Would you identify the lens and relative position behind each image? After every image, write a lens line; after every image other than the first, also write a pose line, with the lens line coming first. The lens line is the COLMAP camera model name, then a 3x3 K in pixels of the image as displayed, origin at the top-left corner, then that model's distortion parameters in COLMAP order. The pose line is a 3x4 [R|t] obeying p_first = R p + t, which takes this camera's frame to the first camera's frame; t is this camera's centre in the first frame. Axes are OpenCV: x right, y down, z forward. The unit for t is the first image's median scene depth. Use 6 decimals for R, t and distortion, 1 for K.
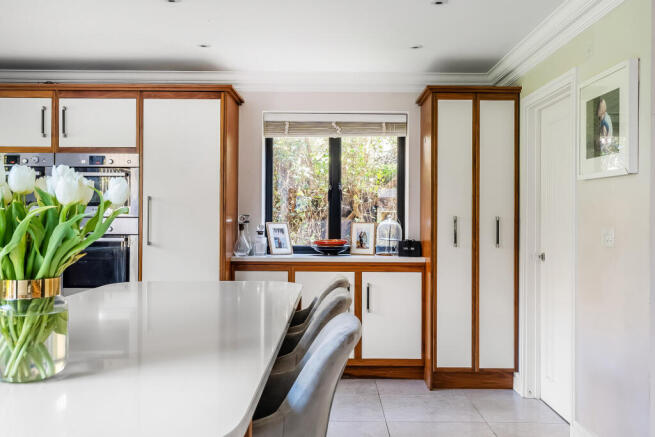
lens RADIAL K [[658.6, 0, 327.5], [0, 658.6, 218.5], [0, 0, 1]] dist [0.004331, 0.003276]
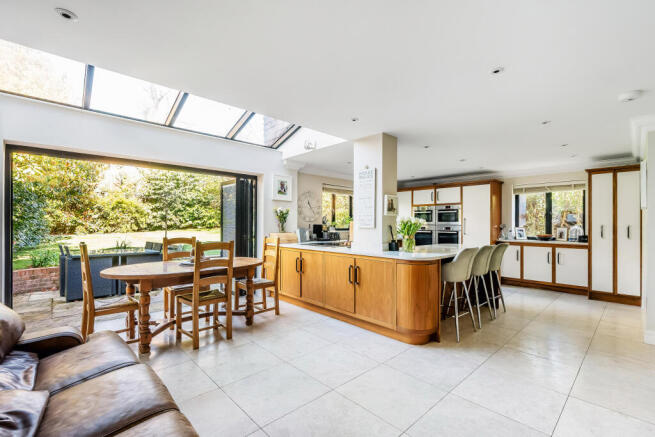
lens RADIAL K [[292.8, 0, 327.5], [0, 292.8, 218.5], [0, 0, 1]] dist [-0.000870, 0.000085]
pose [[0.686400, -0.016147, -0.727044, 0.267534], [-0.002586, 0.999693, -0.024644, 0.001743], [0.727219, 0.018795, 0.686148, -0.373755]]
